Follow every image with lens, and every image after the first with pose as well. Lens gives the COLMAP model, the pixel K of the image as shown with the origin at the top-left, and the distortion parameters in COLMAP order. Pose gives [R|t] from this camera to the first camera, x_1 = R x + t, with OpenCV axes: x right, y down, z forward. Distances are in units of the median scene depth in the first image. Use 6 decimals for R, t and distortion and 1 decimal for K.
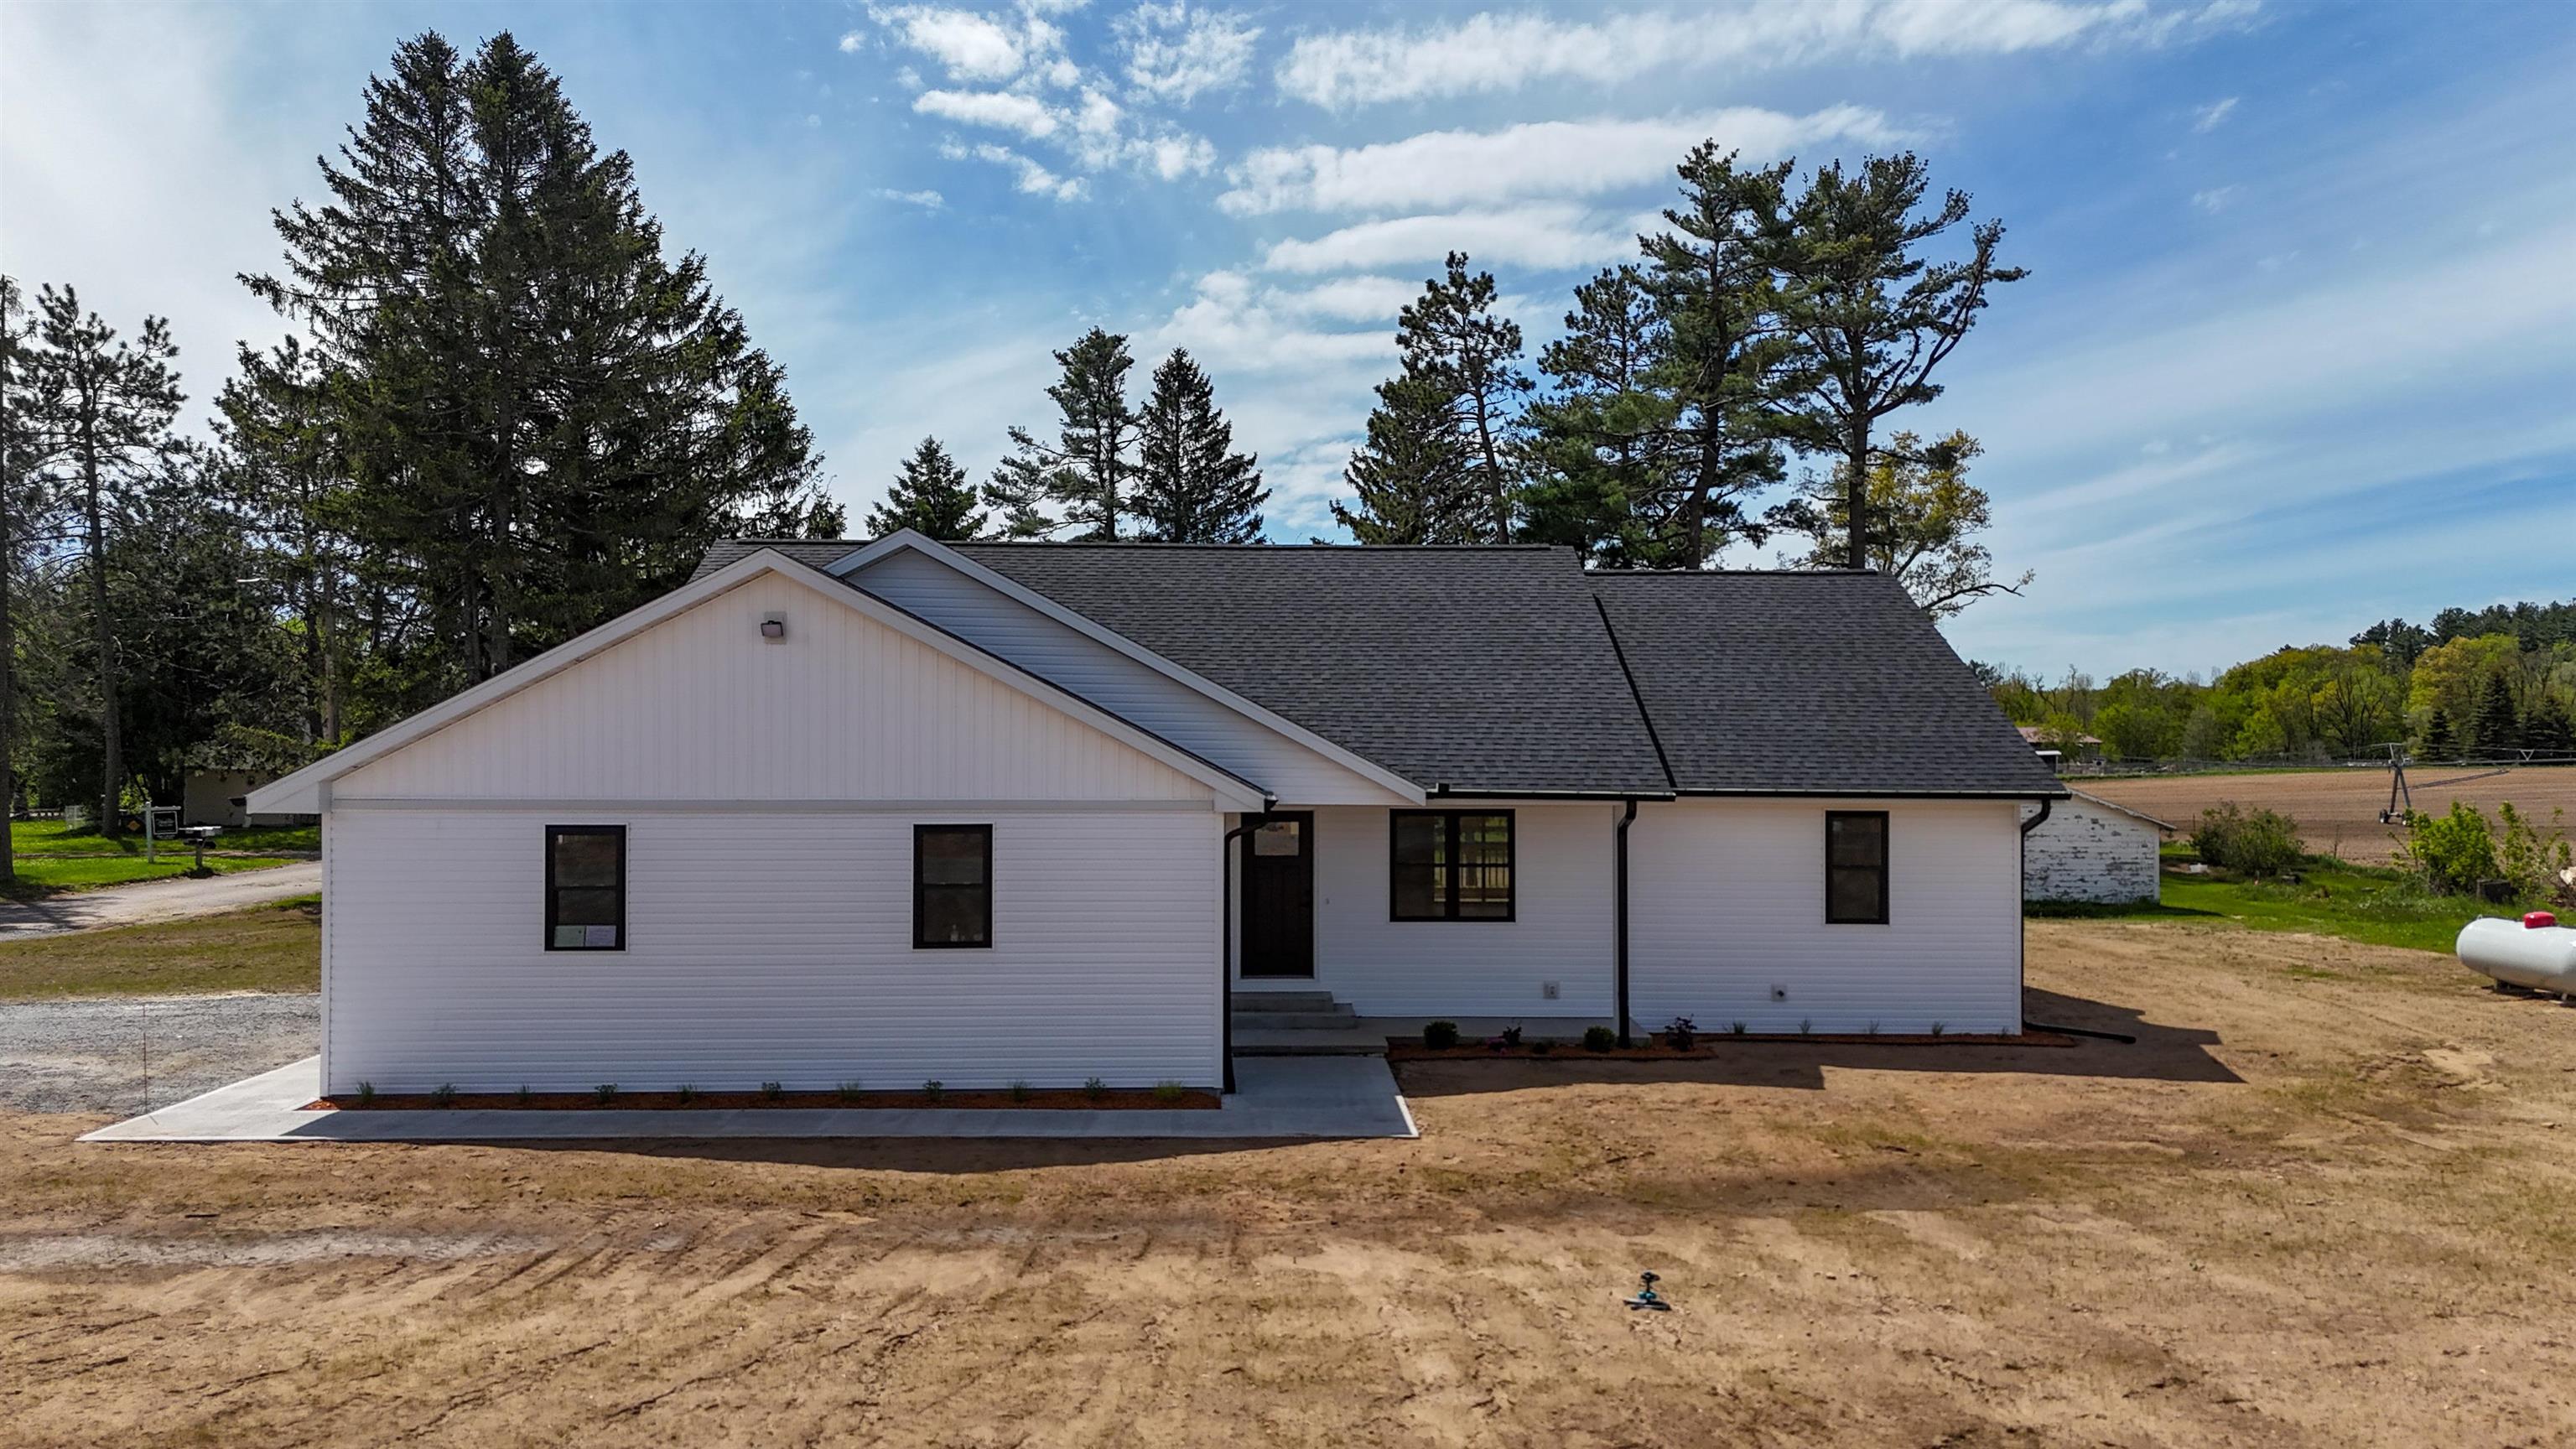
lens RADIAL K [[1795.5, 0, 1195.2], [0, 1795.5, 834.8], [0, 0, 1]] dist [0.005398, -0.070767]
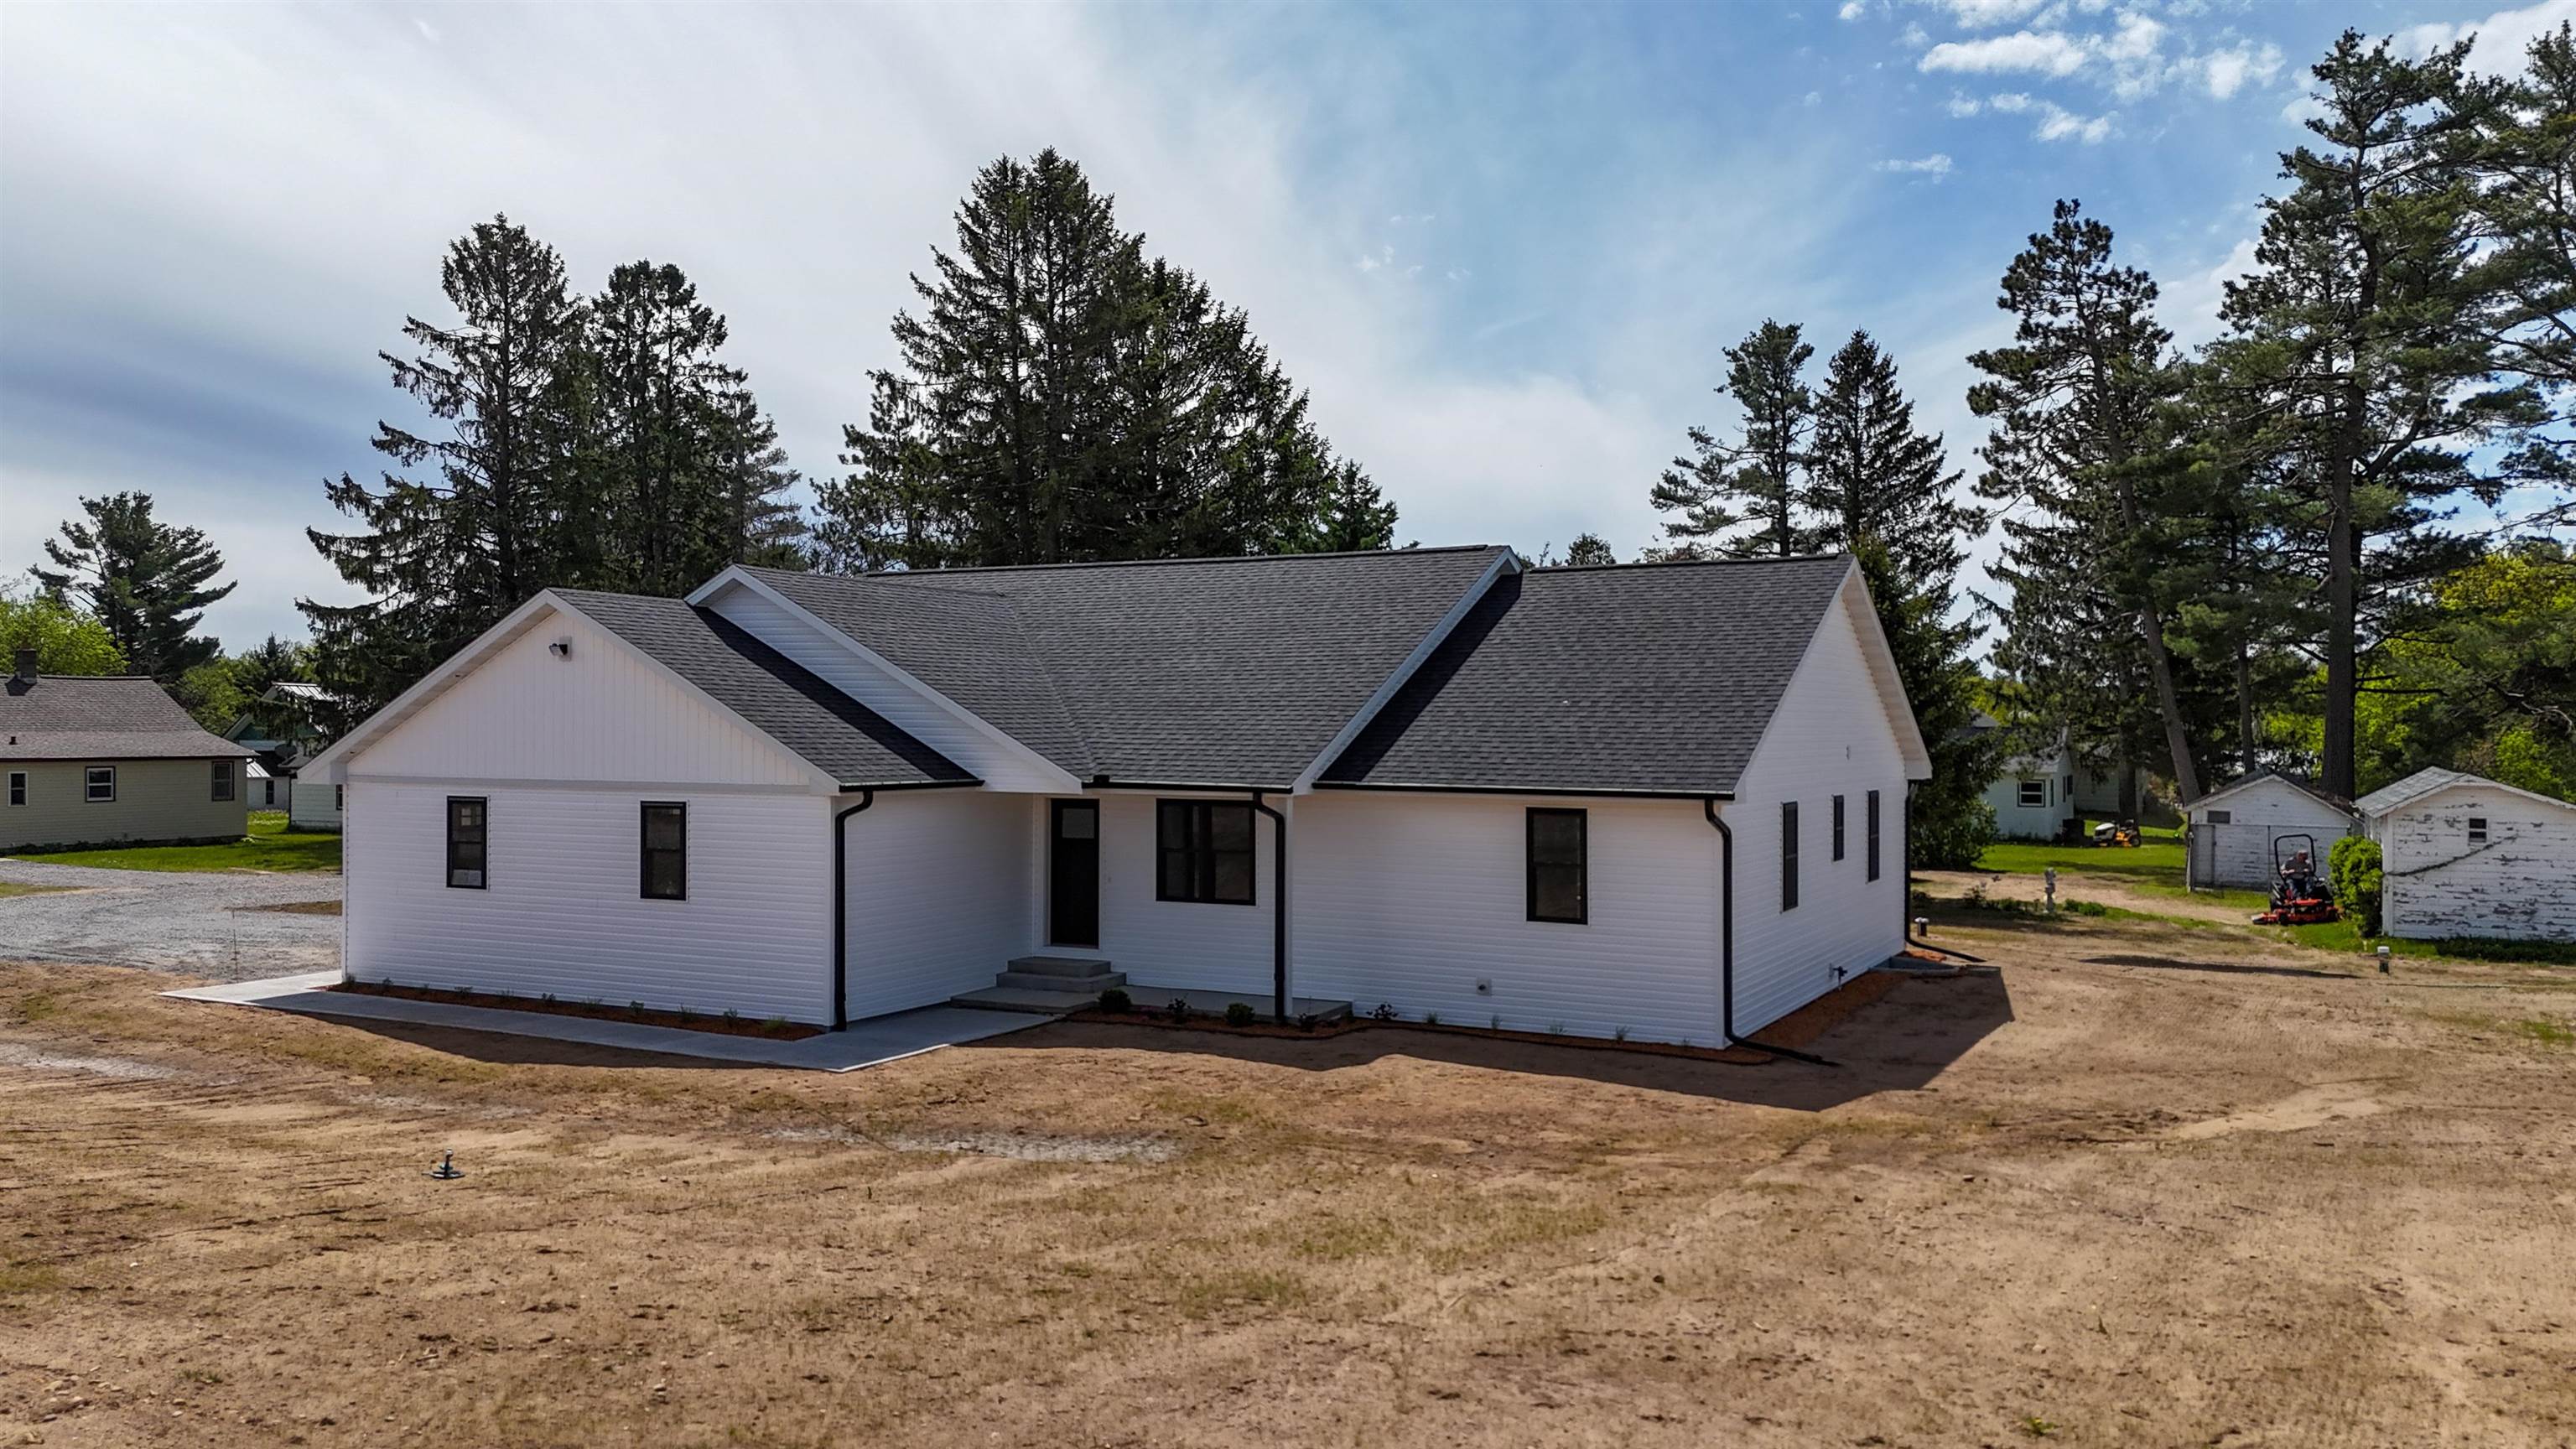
lens RADIAL K [[1901.7, 0, 1297.5], [0, 1901.7, 720.5], [0, 0, 1]] dist [0.030376, -0.004355]
pose [[0.867225, -0.002803, -0.497909, 0.234020], [-0.029872, 0.997890, -0.057647, 0.000606], [0.497020, 0.064866, 0.865311, -0.000989]]
